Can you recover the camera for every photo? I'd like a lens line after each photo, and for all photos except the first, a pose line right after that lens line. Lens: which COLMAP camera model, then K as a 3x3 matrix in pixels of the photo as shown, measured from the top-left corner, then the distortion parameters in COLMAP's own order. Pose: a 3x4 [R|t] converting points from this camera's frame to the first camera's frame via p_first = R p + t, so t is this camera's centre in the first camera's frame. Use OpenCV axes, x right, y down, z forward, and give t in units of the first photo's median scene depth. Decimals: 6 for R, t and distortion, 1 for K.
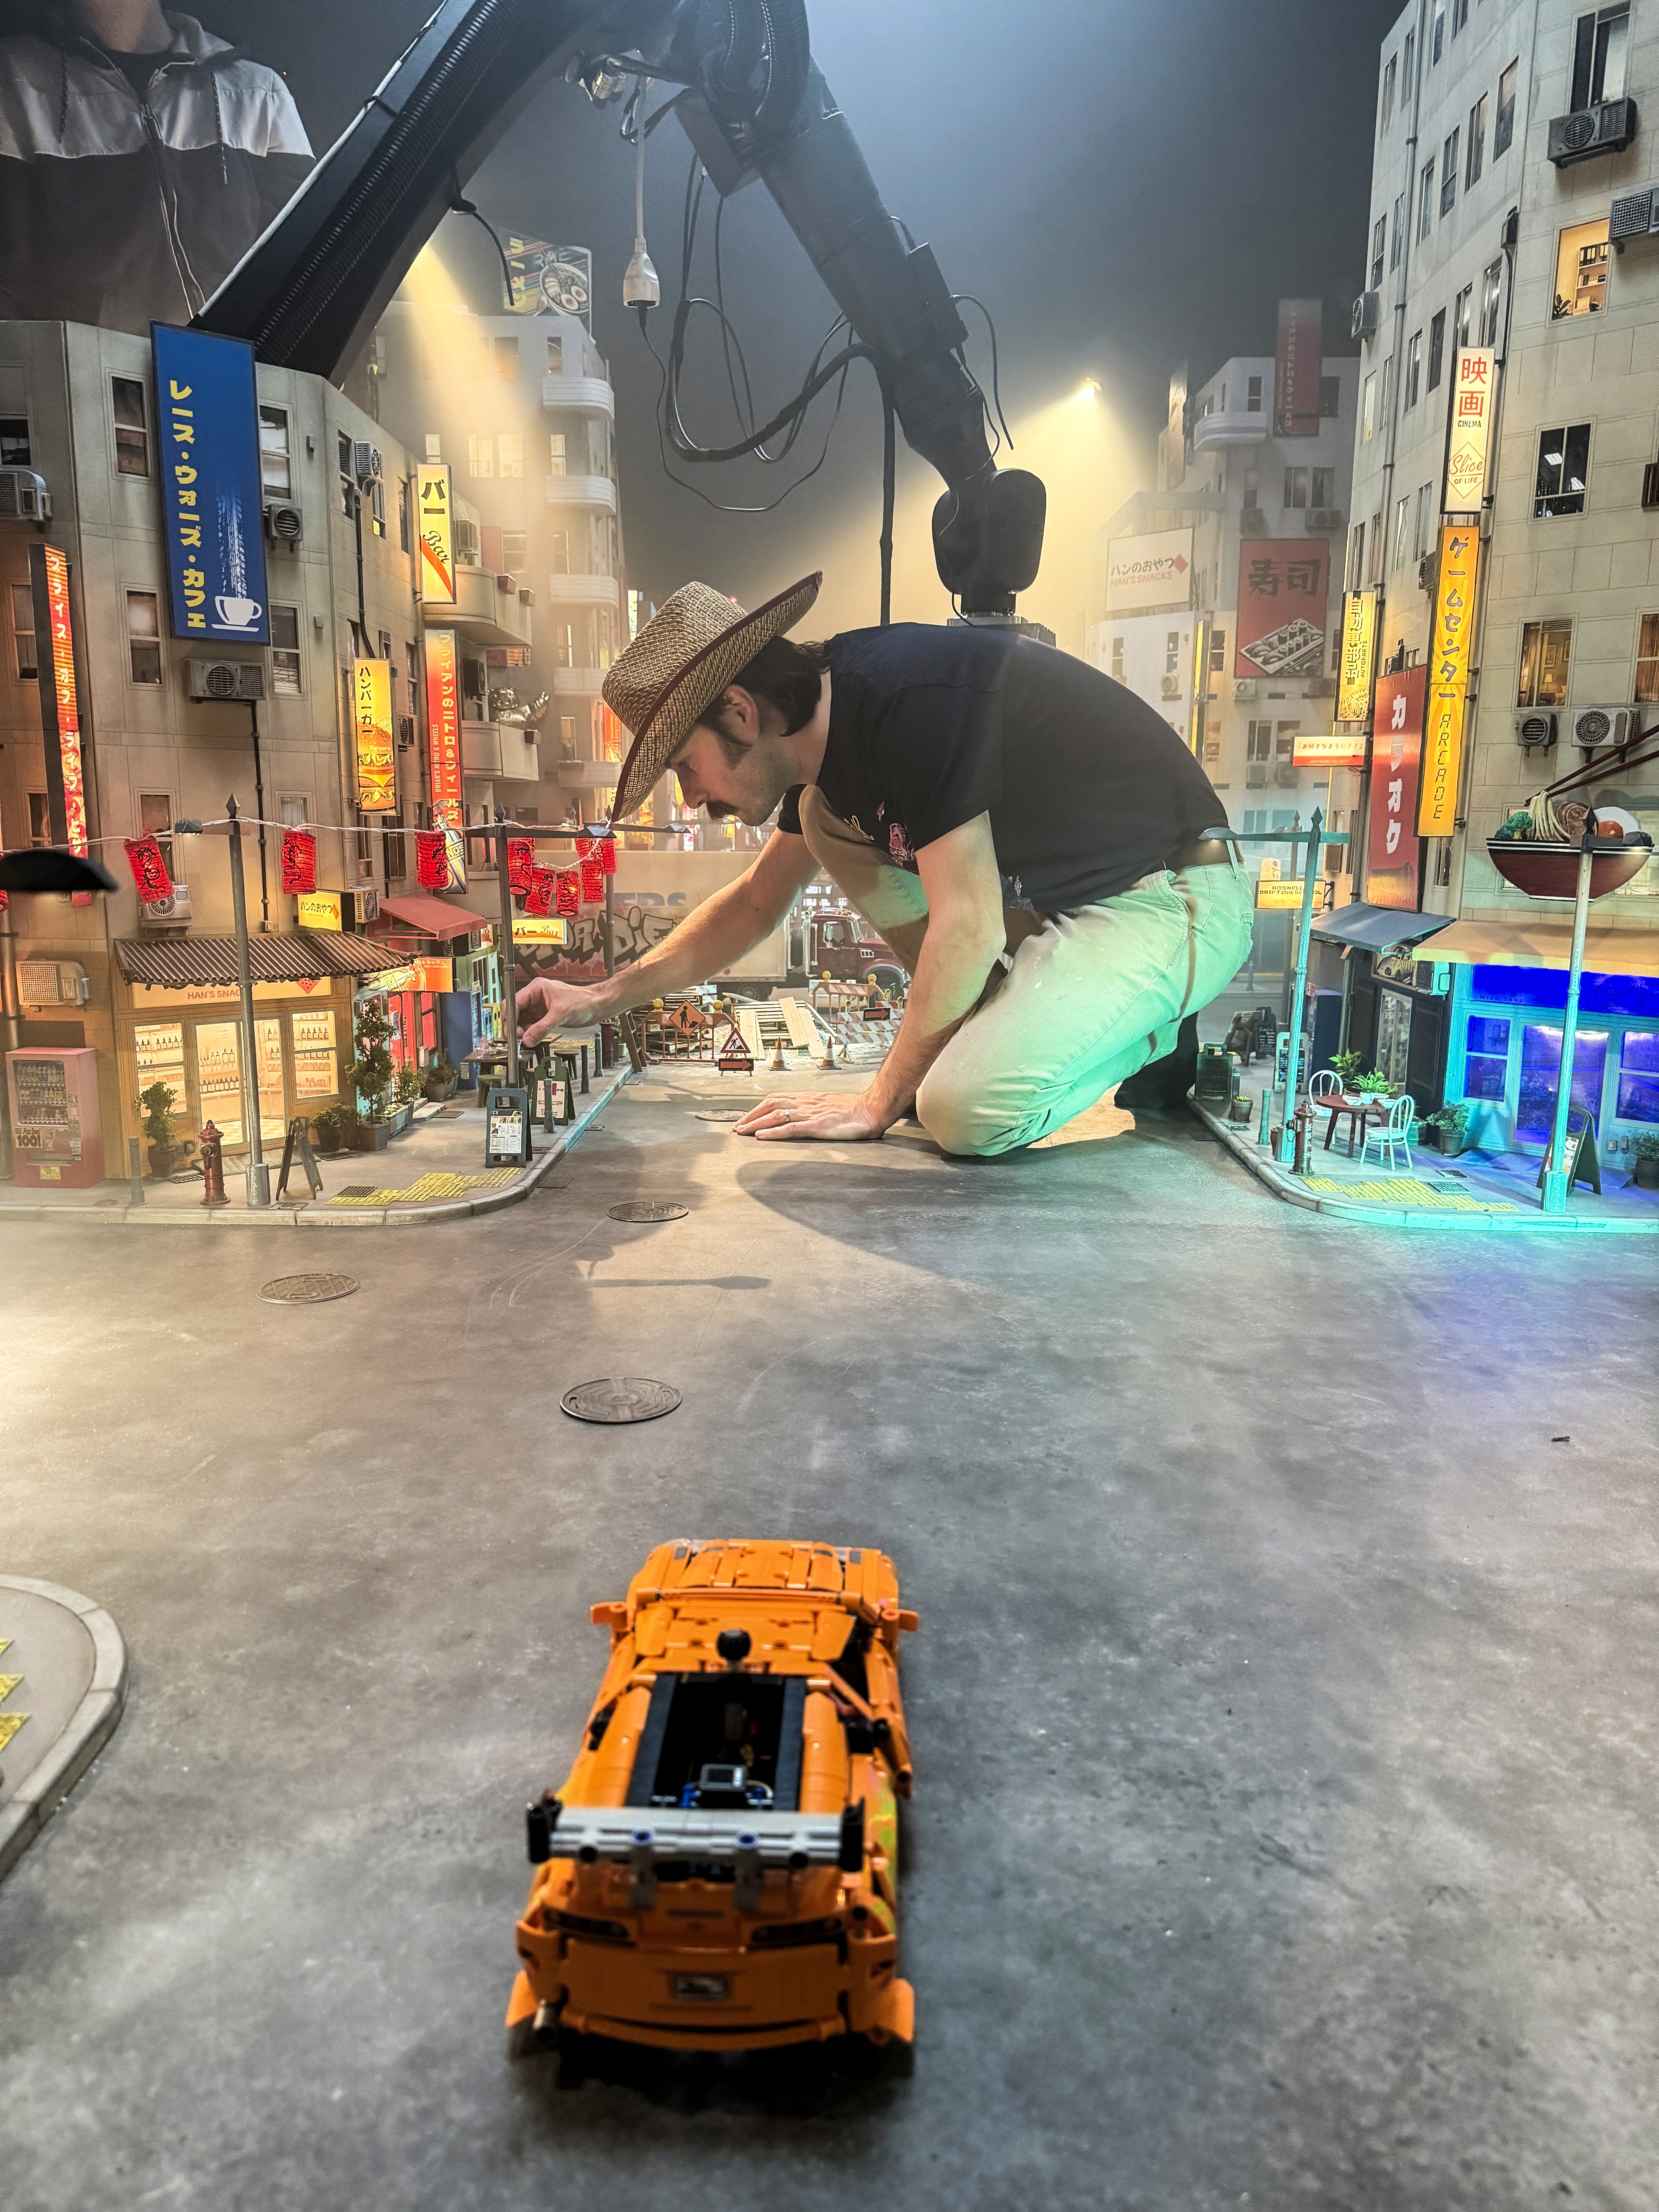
lens RADIAL K [[1588.8, 0, 829.5], [0, 1588.8, 1106.0], [0, 0, 1]] dist [0.020970, -0.005470]
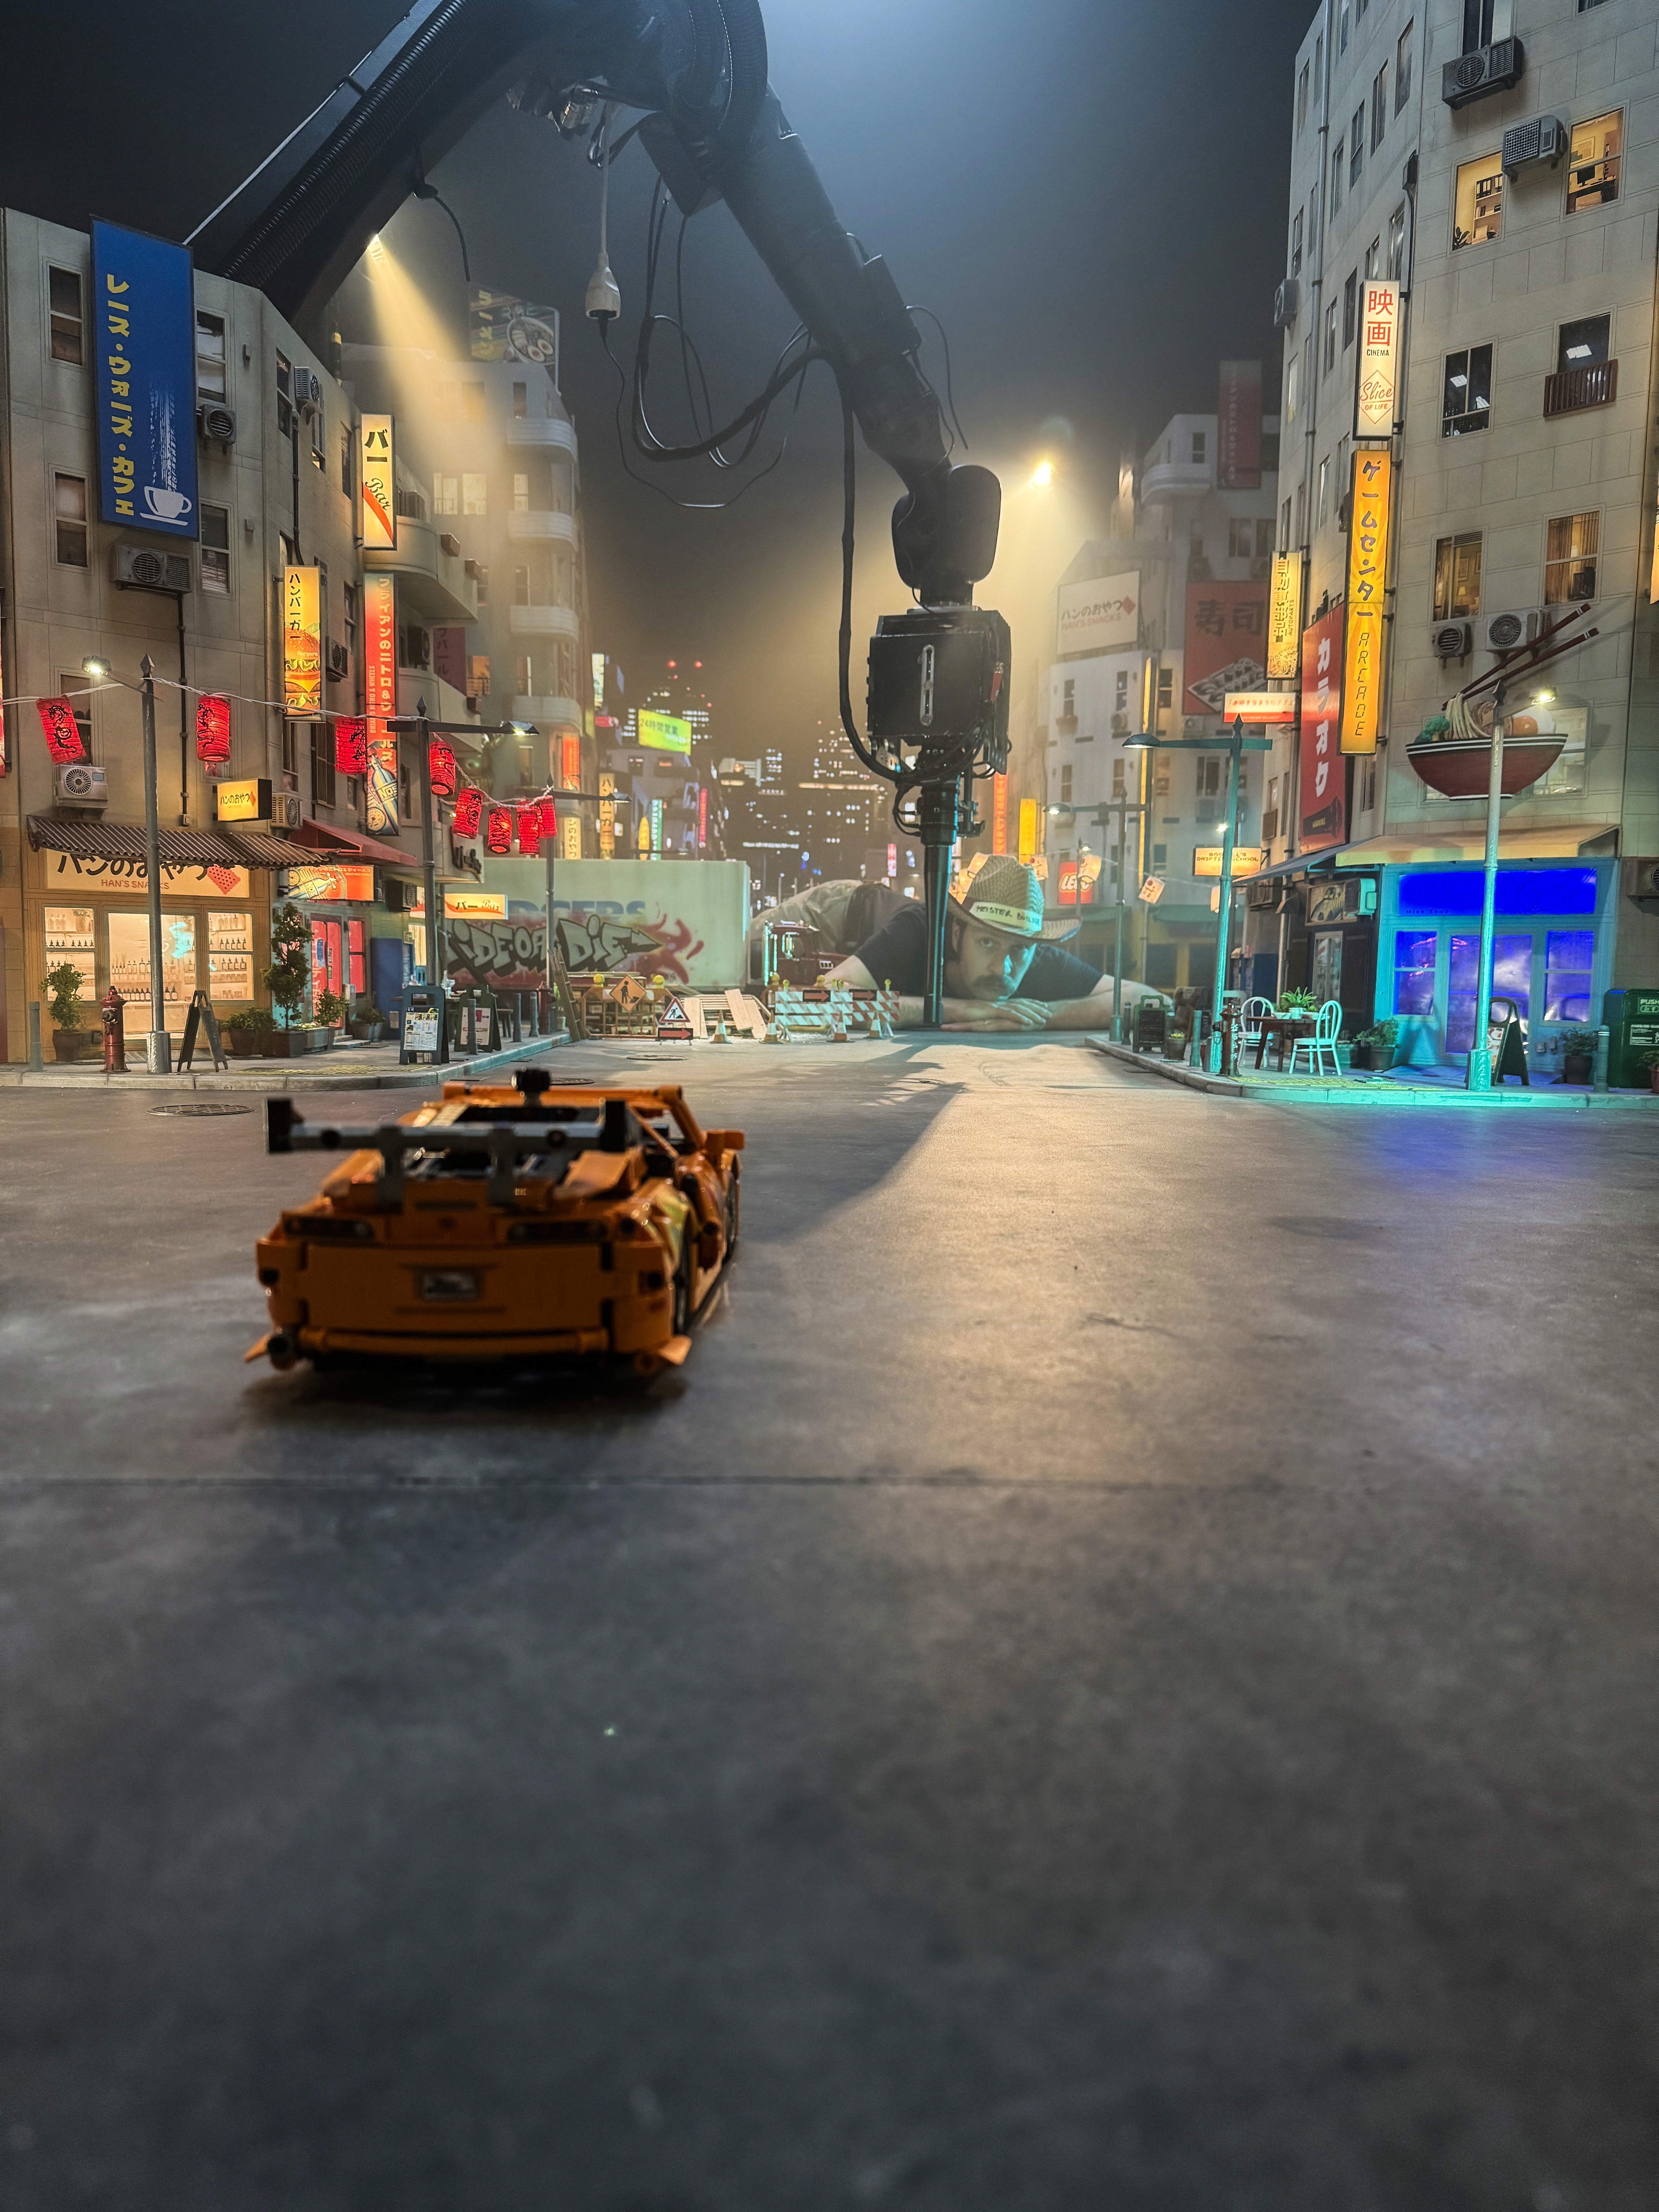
lens RADIAL K [[1599.5, 0, 837.6], [0, 1599.5, 1136.2], [0, 0, 1]] dist [0.024382, -0.007751]
pose [[0.999916, 0.006863, 0.010993, 0.042730], [-0.005754, 0.995177, -0.097931, 0.175703], [-0.011612, 0.097860, 0.995132, 0.018699]]
